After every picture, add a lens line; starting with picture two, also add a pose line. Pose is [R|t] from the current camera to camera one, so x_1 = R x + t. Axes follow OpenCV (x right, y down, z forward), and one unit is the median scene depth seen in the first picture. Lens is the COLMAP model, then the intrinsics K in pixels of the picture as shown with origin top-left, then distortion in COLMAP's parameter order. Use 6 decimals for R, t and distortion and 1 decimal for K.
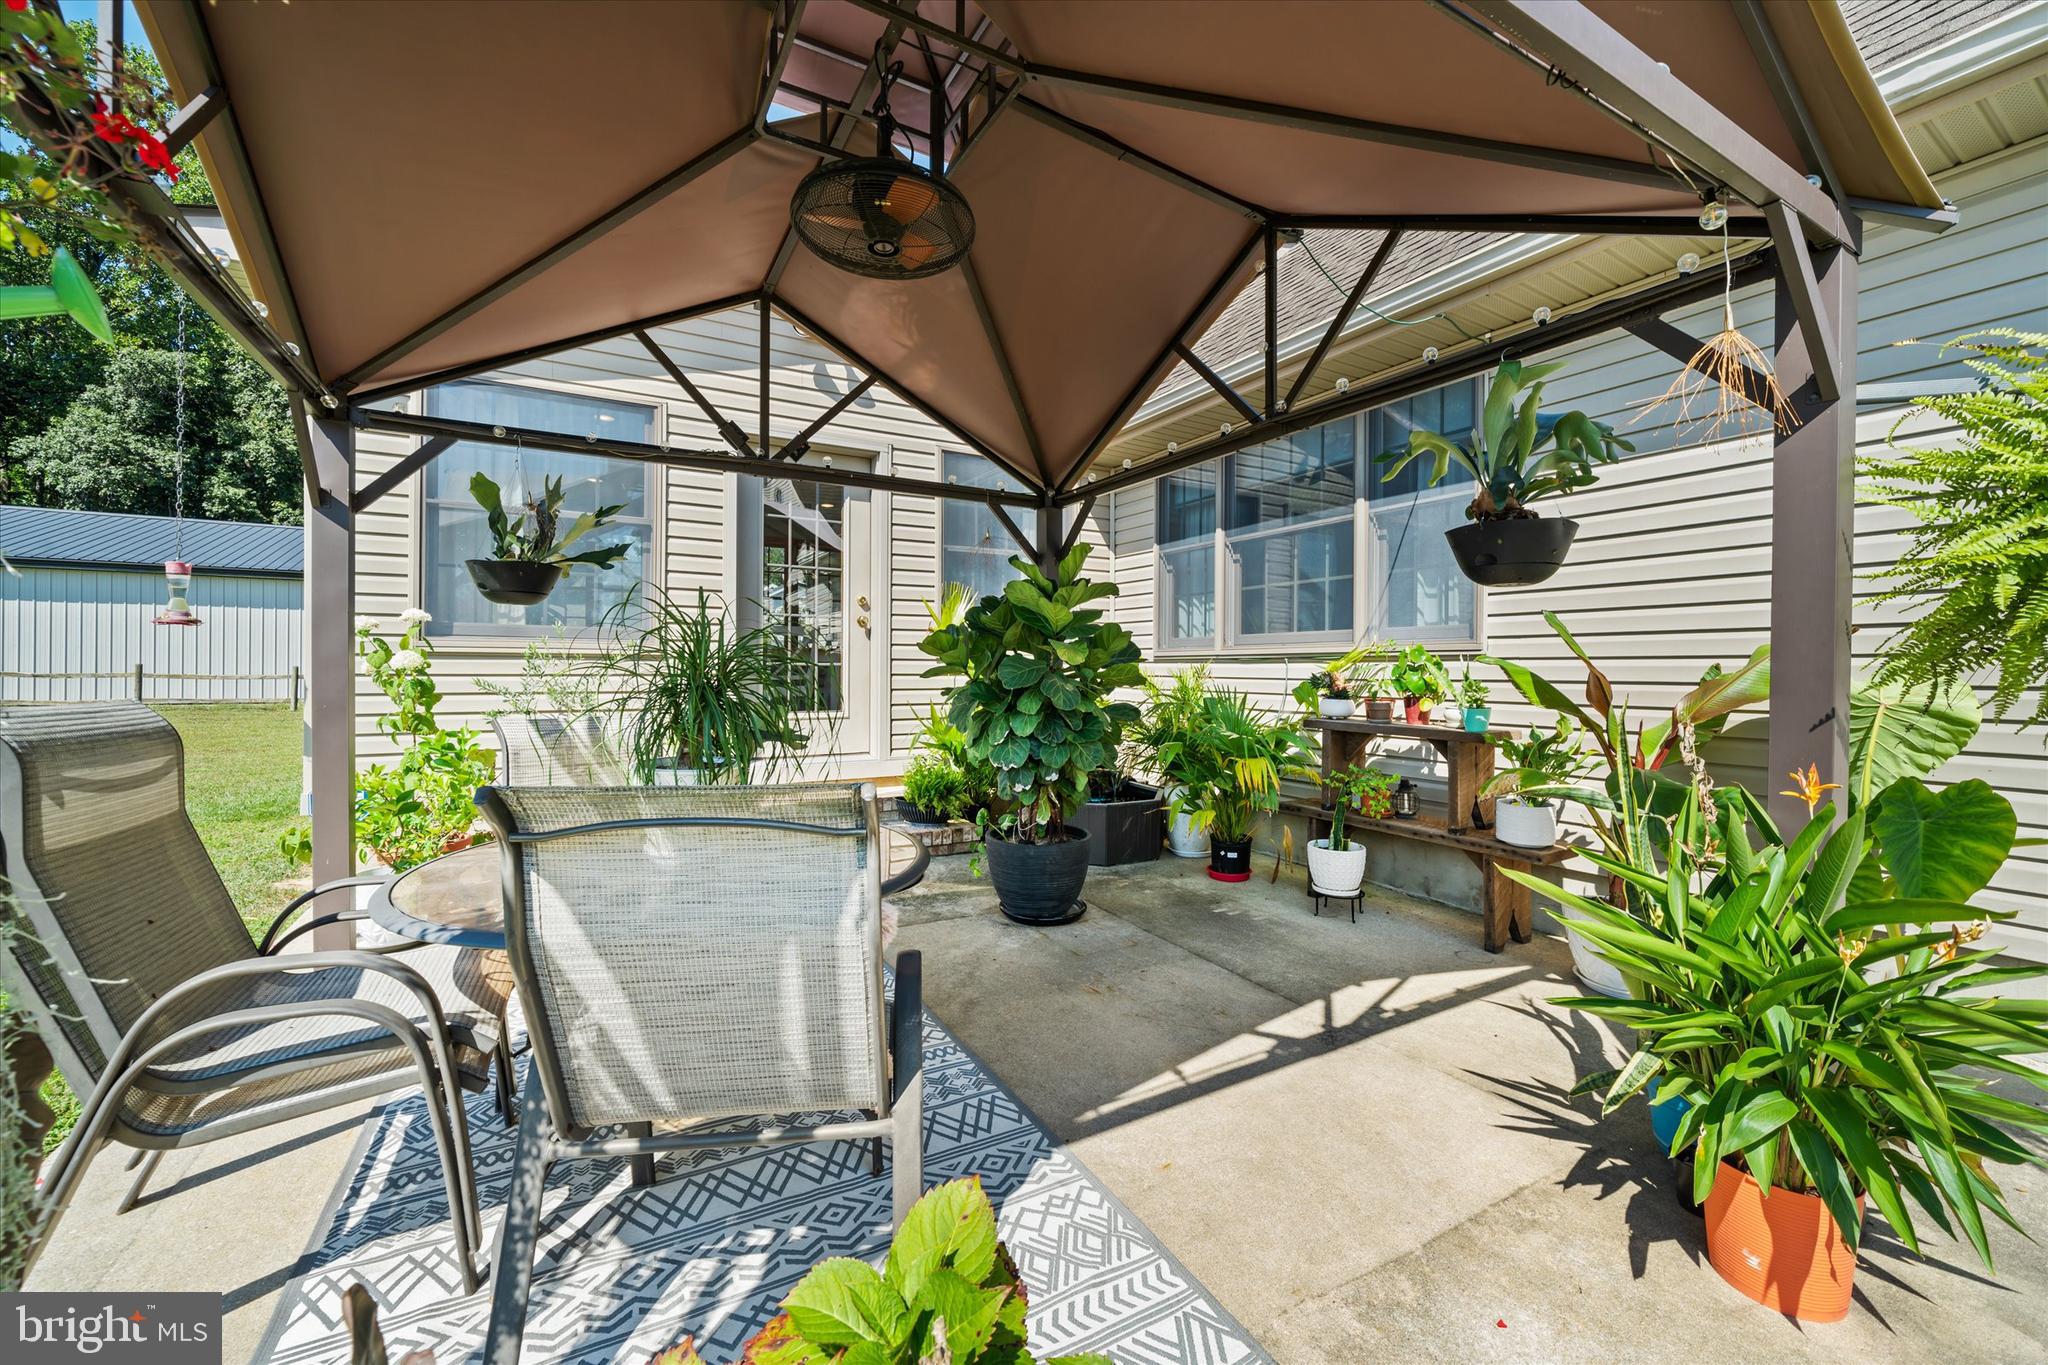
lens RADIAL K [[809.1, 0, 1029.6], [0, 809.1, 671.8], [0, 0, 1]] dist [-0.004373, 0.001169]
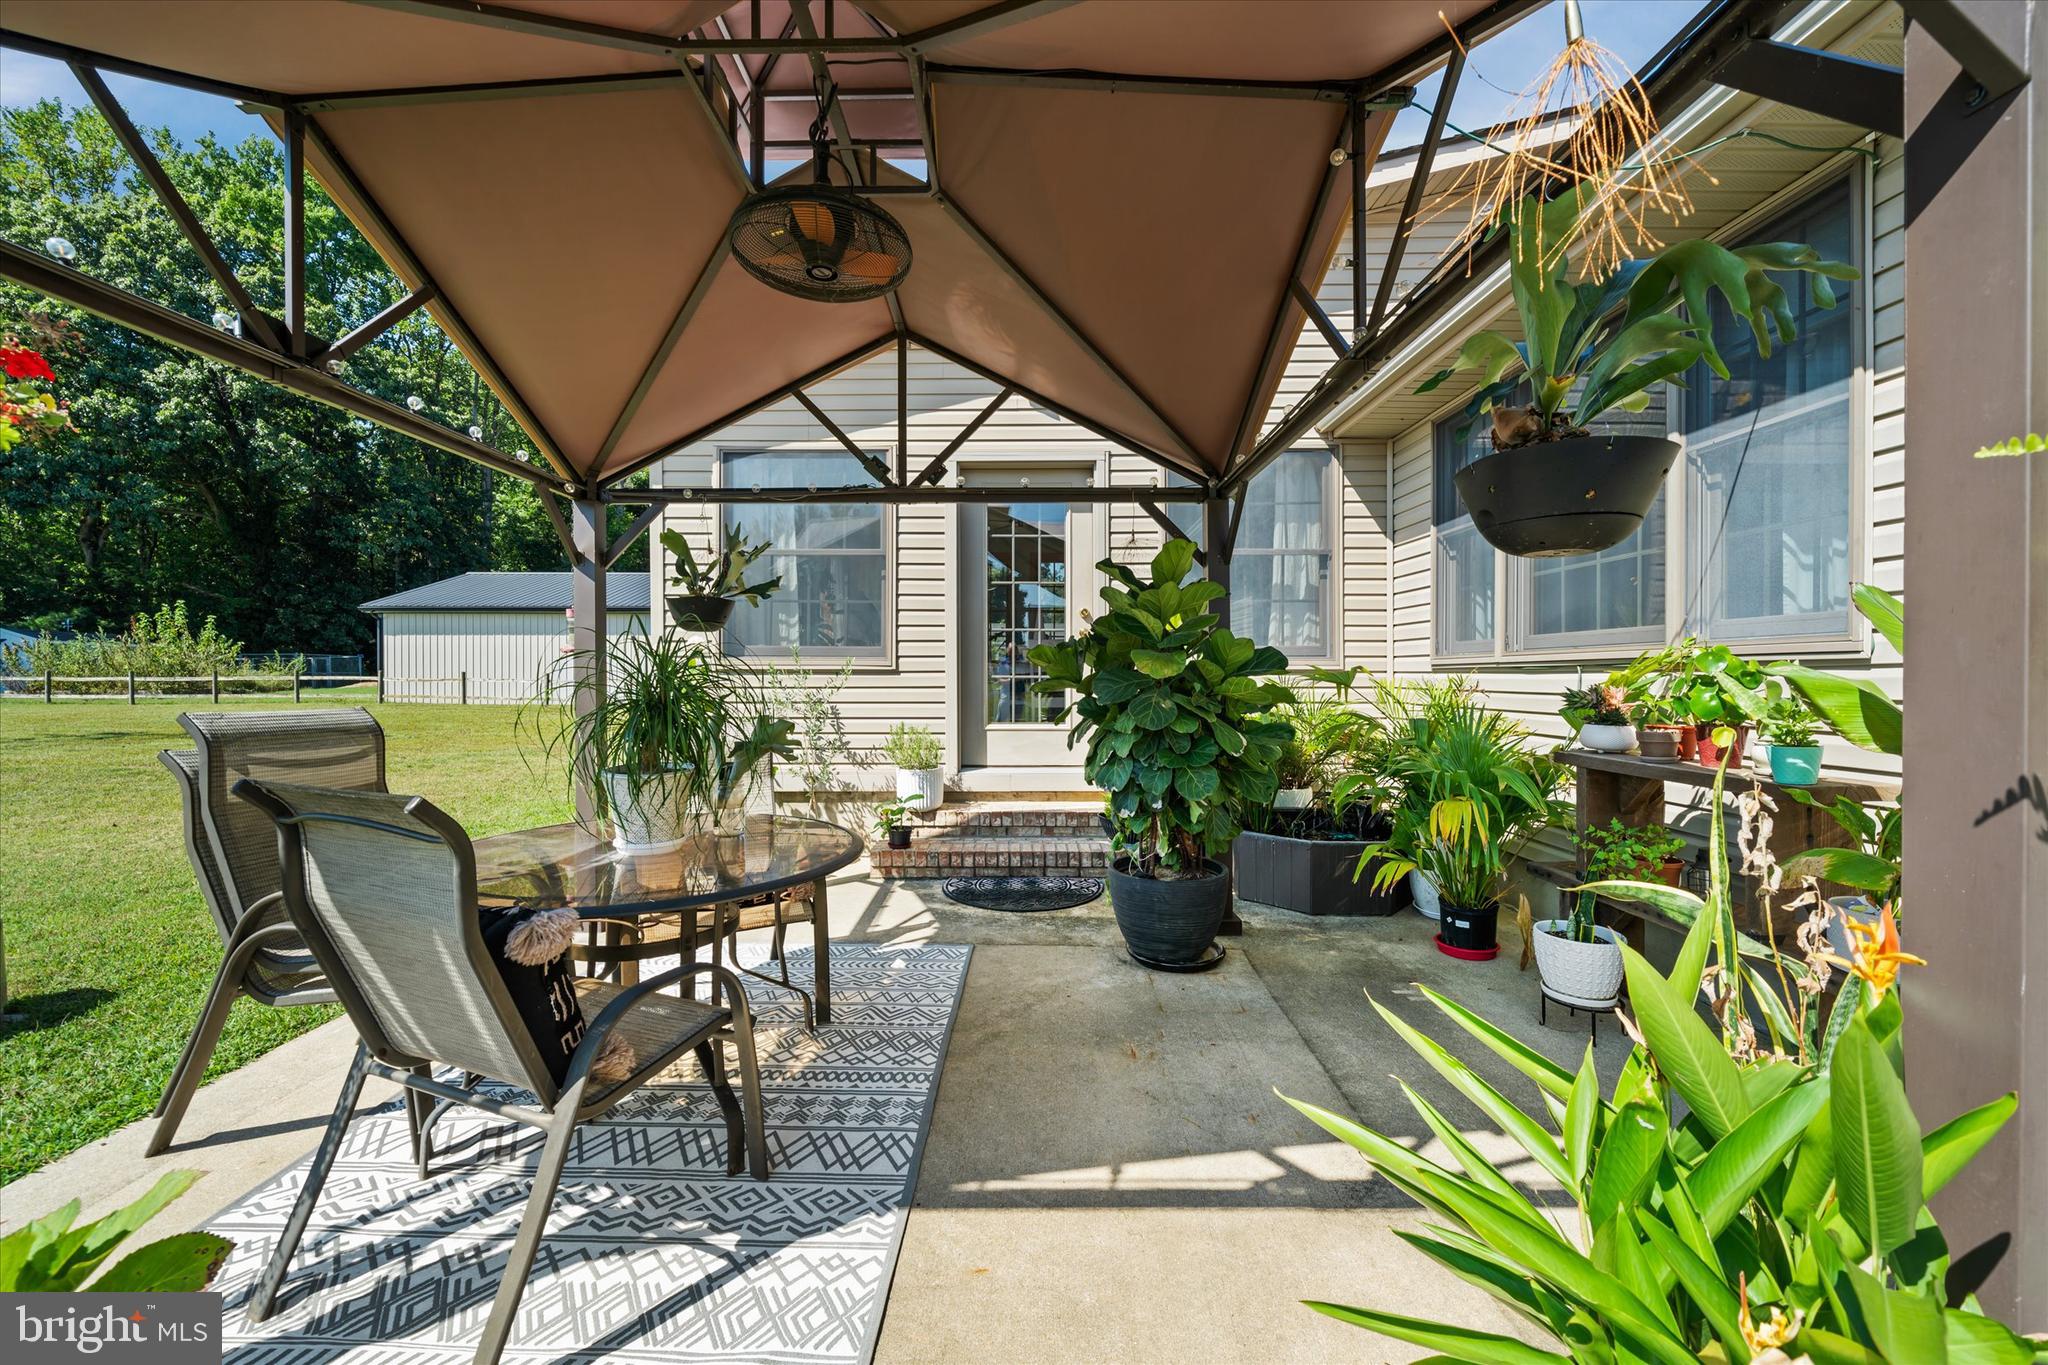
lens RADIAL K [[809.1, 0, 1016.4], [0, 809.1, 681.8], [0, 0, 1]] dist [-0.004373, 0.001169]
pose [[0.860089, -0.001863, -0.510141, 0.349675], [0.001568, 0.999998, -0.001008, -0.003820], [0.510142, 0.000067, 0.860090, 0.158636]]
